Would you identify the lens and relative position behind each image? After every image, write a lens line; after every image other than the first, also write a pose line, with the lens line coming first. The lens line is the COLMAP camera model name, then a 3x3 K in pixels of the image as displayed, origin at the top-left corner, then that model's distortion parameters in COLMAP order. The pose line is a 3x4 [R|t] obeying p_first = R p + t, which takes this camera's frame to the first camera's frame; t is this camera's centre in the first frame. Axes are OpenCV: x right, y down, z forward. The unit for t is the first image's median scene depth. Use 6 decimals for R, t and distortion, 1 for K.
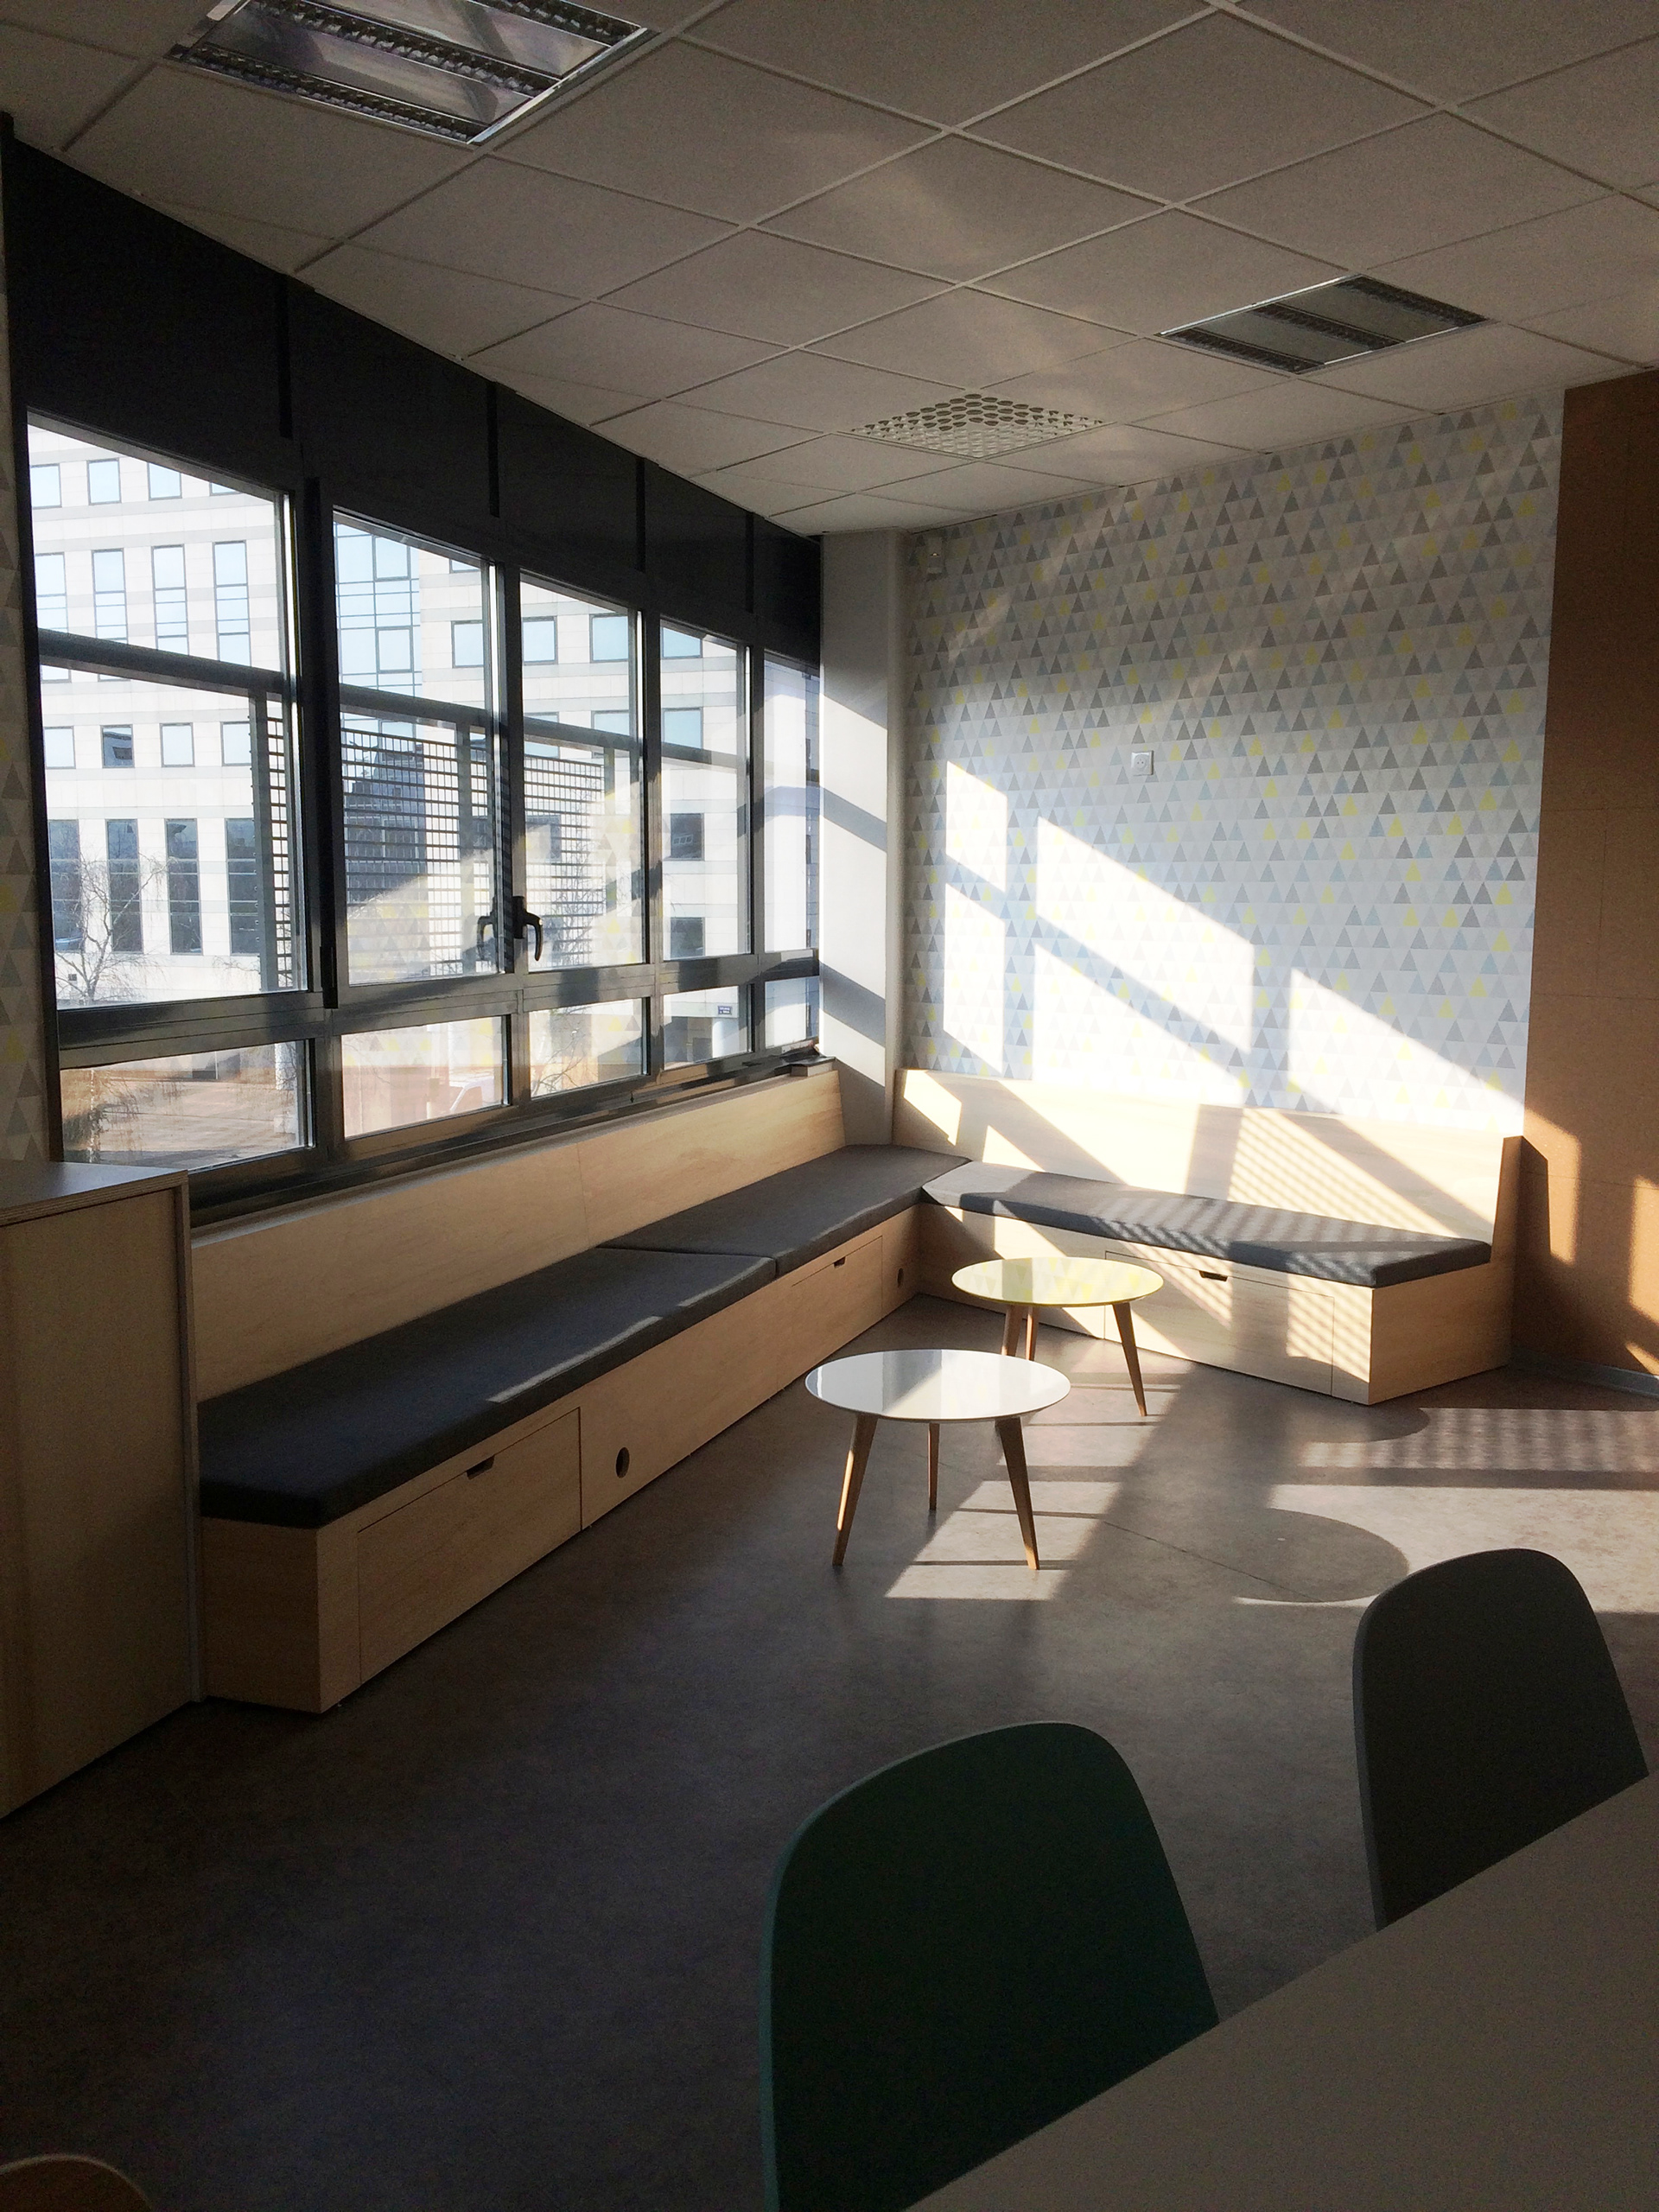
lens RADIAL K [[1866.6, 0, 823.5], [0, 1866.6, 1147.8], [0, 0, 1]] dist [0.049694, -0.003404]
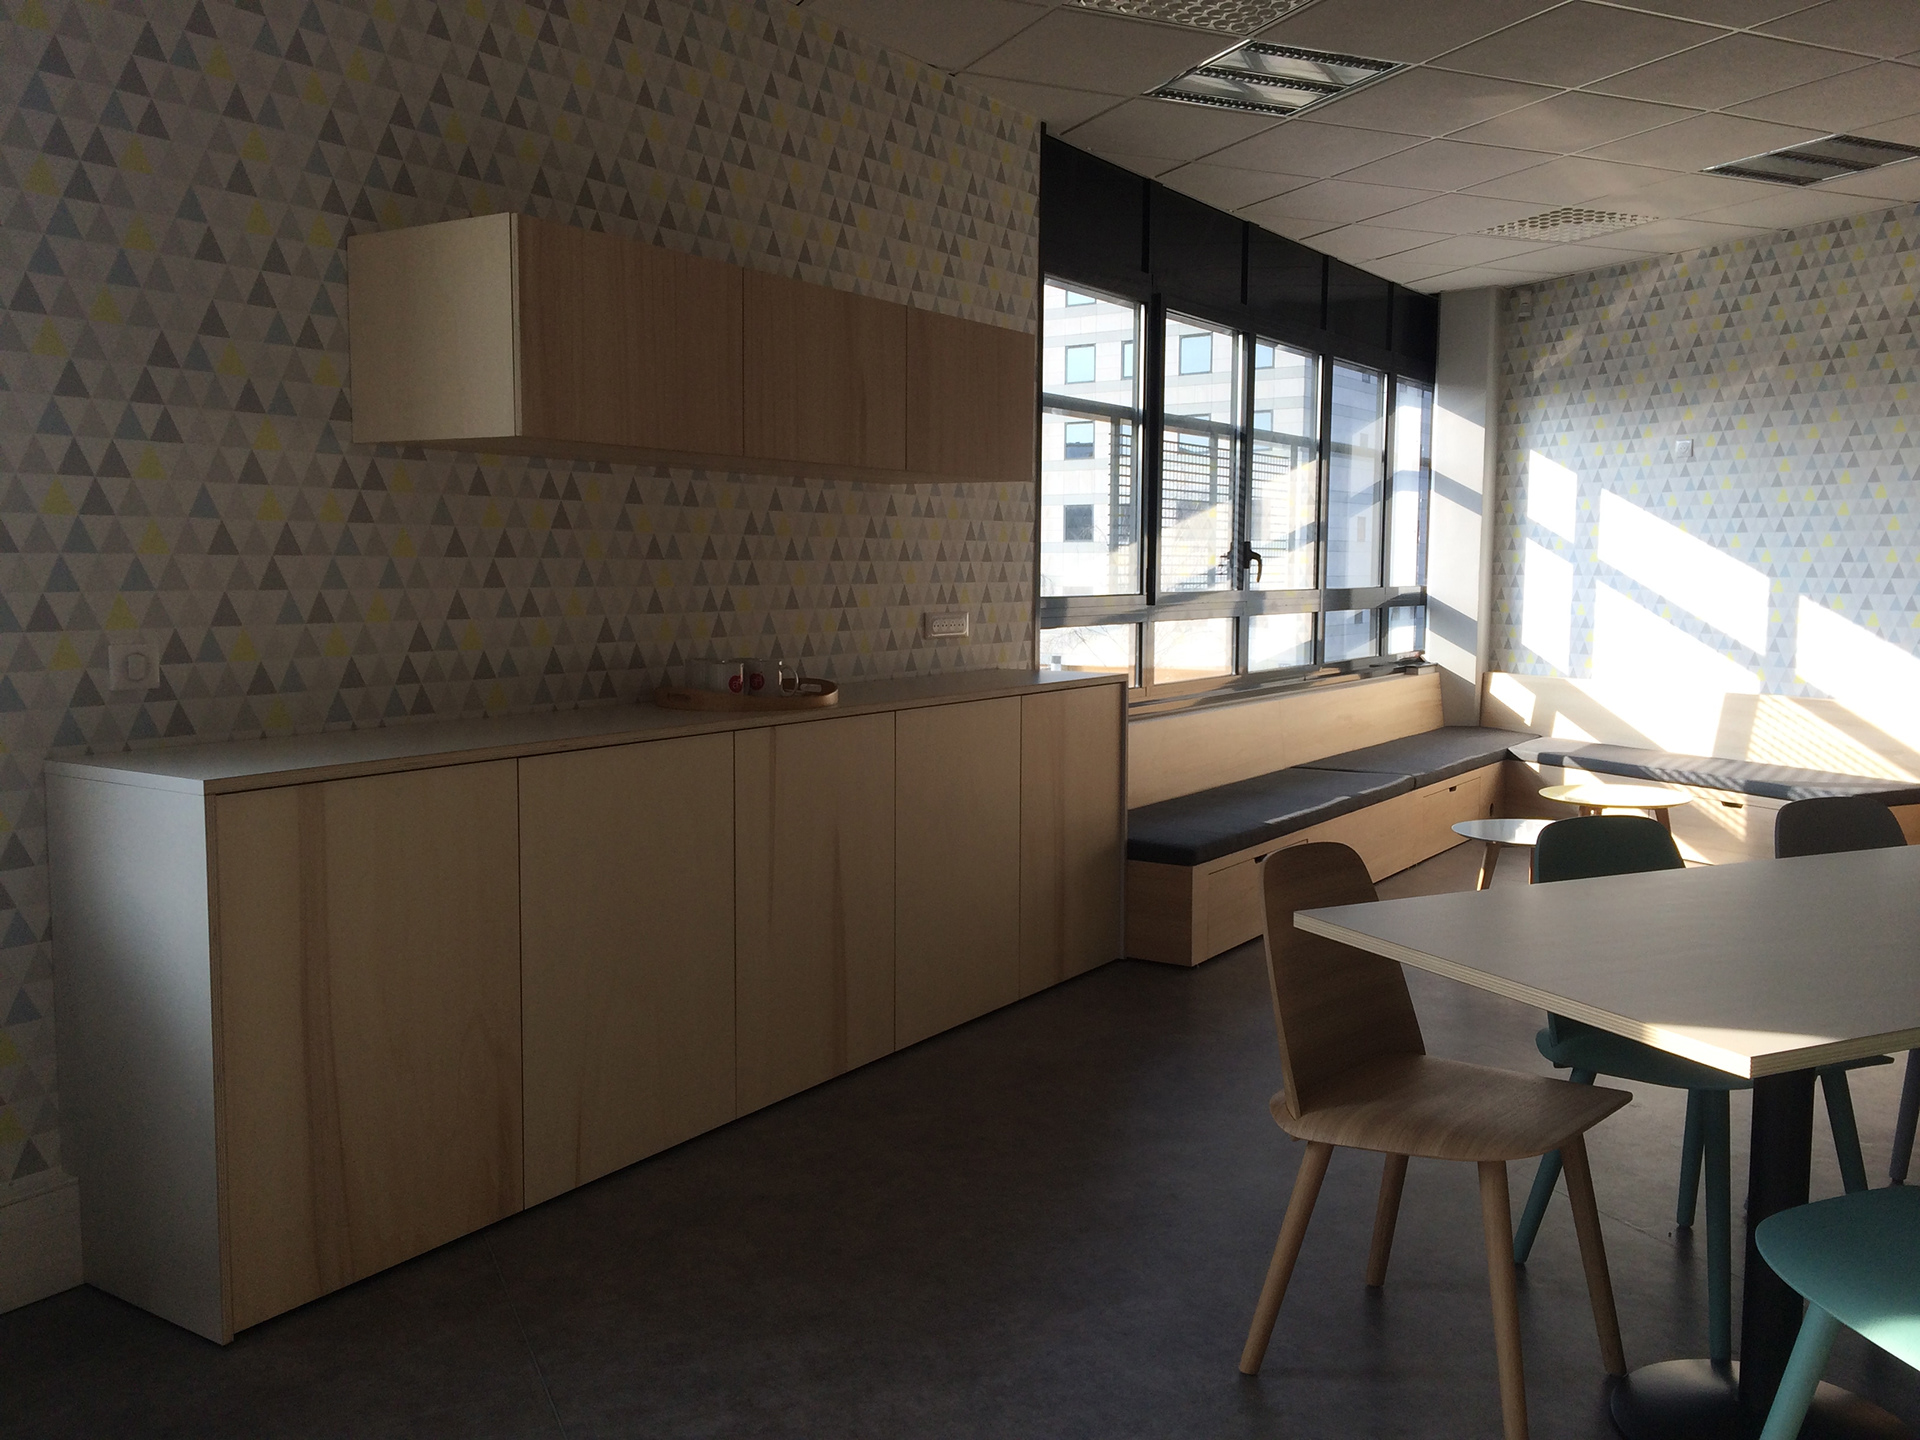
lens RADIAL K [[1640.5, 0, 960.0], [0, 1640.5, 720.0], [0, 0, 1]] dist [0.121990, -0.175909]
pose [[0.971636, 0.023954, -0.235264, -0.057196], [-0.034384, 0.998595, -0.040329, 0.066154], [0.233968, 0.047274, 0.971094, -0.329007]]
